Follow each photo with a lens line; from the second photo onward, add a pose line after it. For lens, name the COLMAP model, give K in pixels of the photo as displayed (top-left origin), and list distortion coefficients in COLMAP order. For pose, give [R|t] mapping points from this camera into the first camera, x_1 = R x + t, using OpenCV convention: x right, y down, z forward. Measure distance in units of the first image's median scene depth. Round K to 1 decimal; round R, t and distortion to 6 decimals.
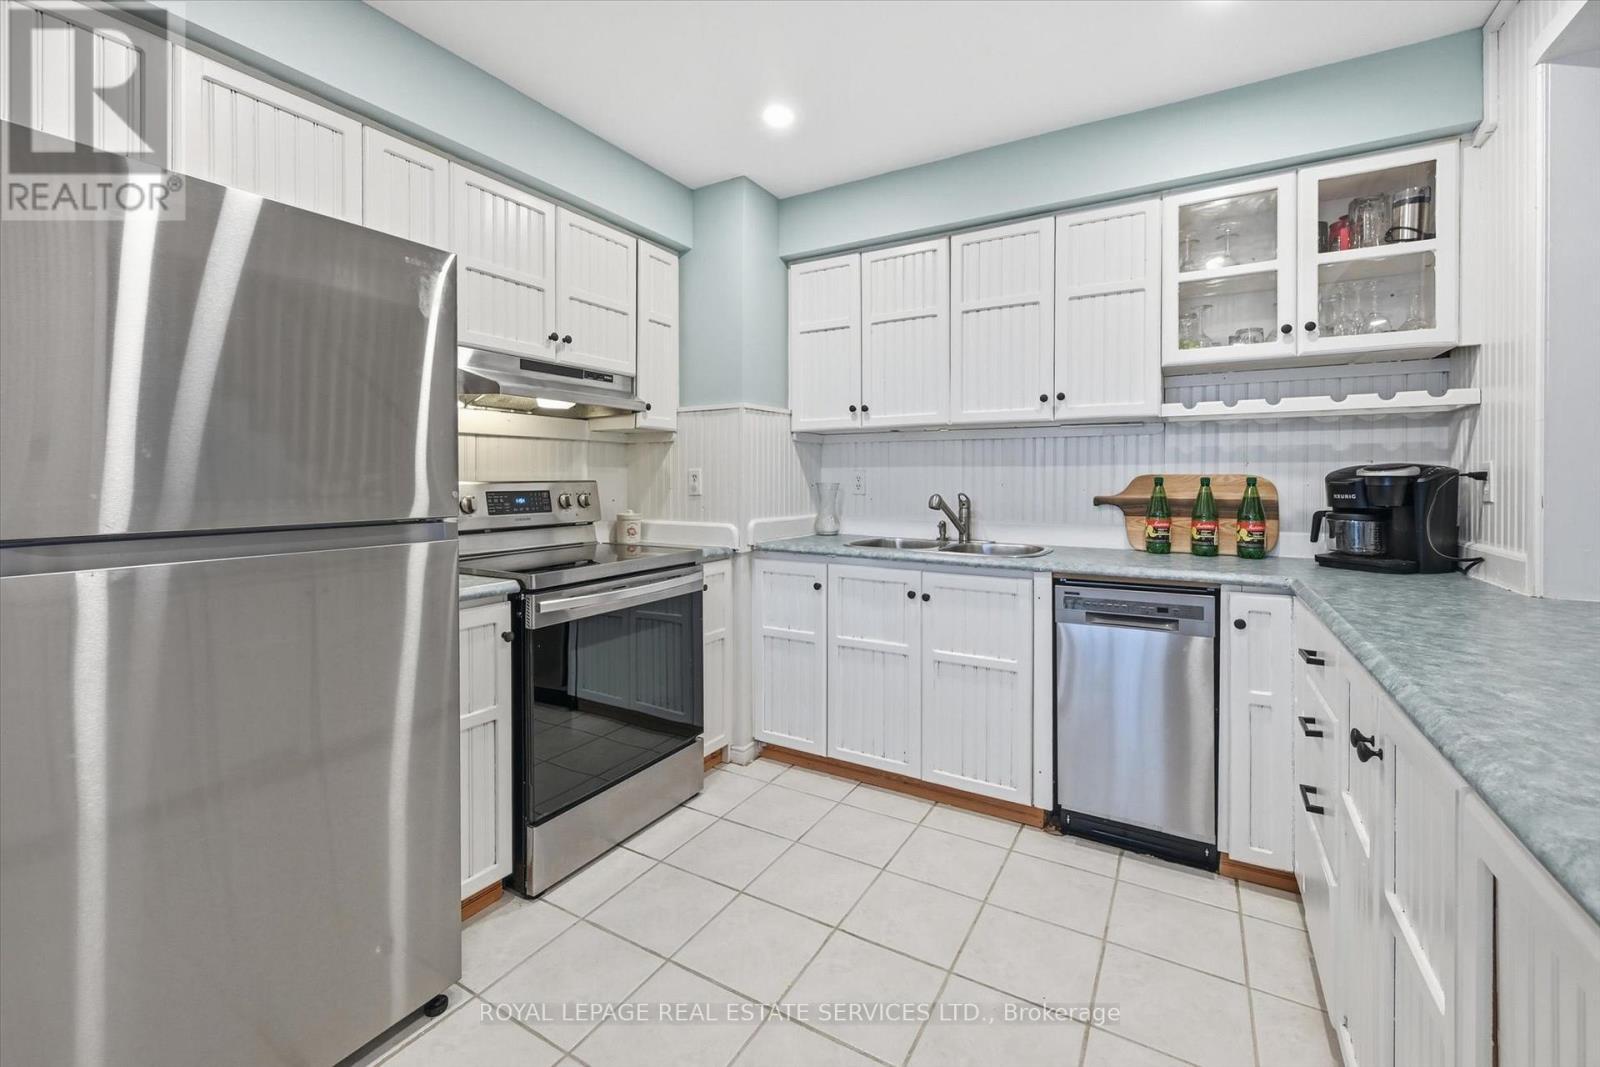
lens RADIAL K [[668.6, 0, 795.5], [0, 668.6, 479.6], [0, 0, 1]] dist [-0.002428, -0.000142]
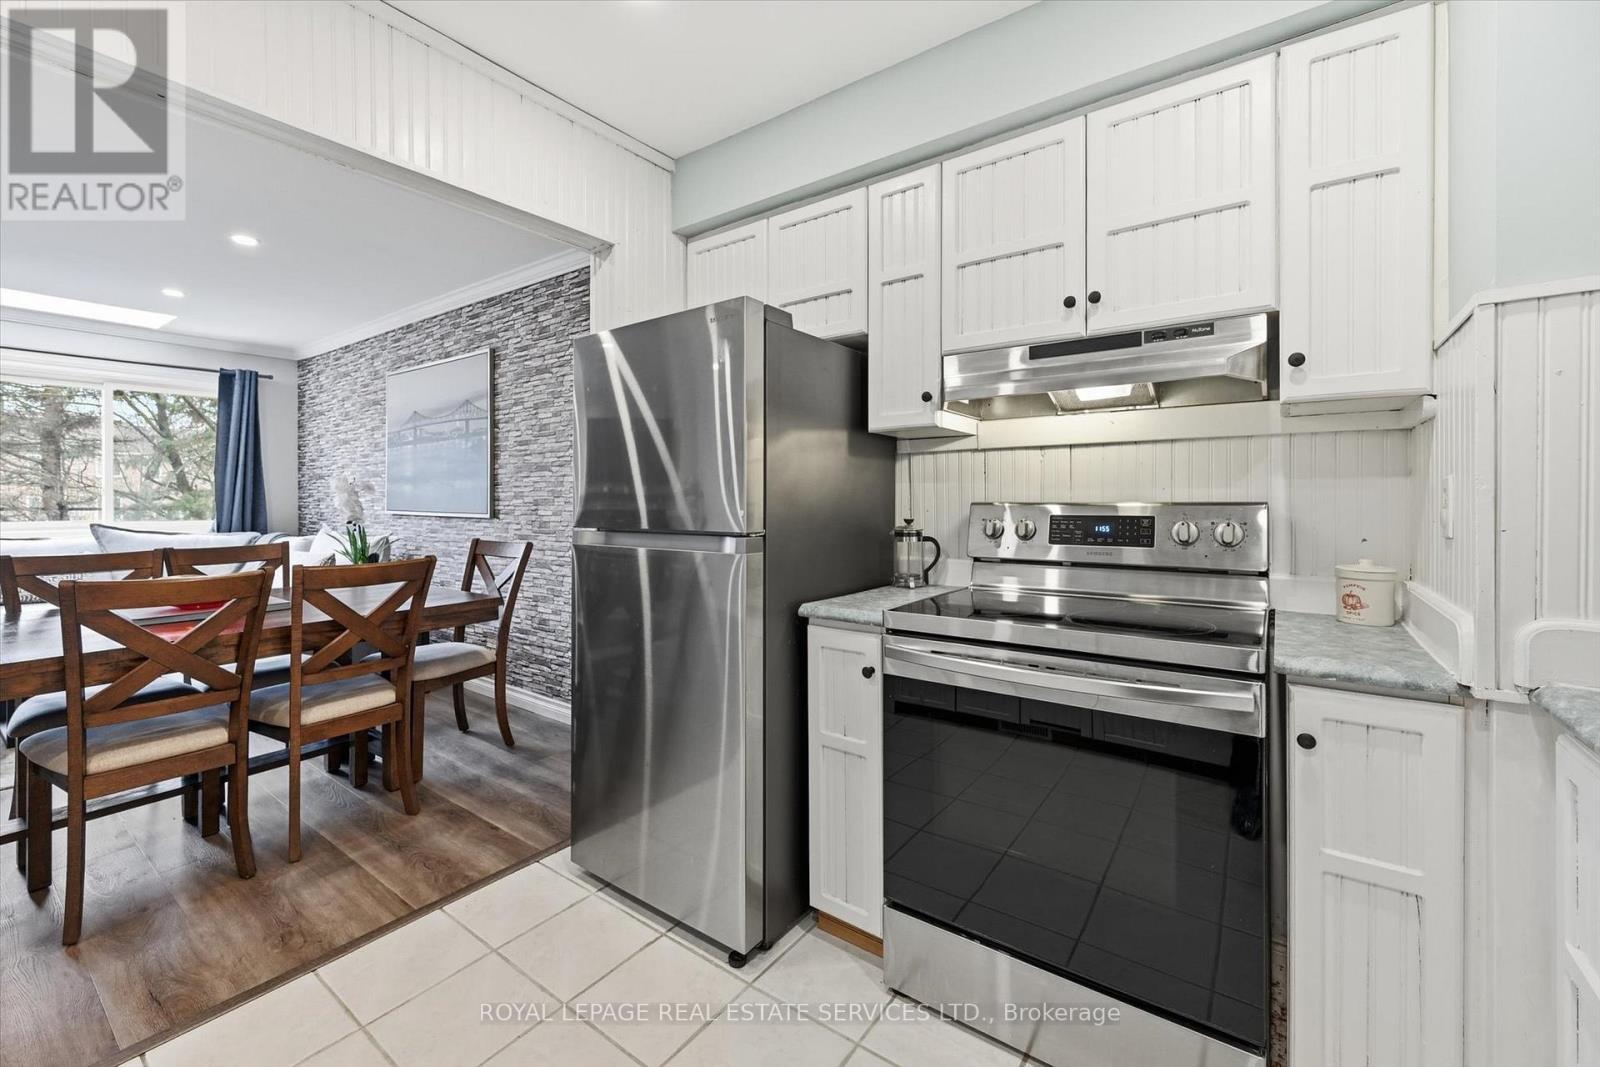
lens RADIAL K [[668.6, 0, 782.7], [0, 668.6, 498.9], [0, 0, 1]] dist [-0.002428, -0.000142]
pose [[-0.092636, 0.003038, -0.995695, 0.359568], [0.001527, 0.999995, 0.002909, -0.004507], [0.995699, -0.001251, -0.092640, 0.713042]]
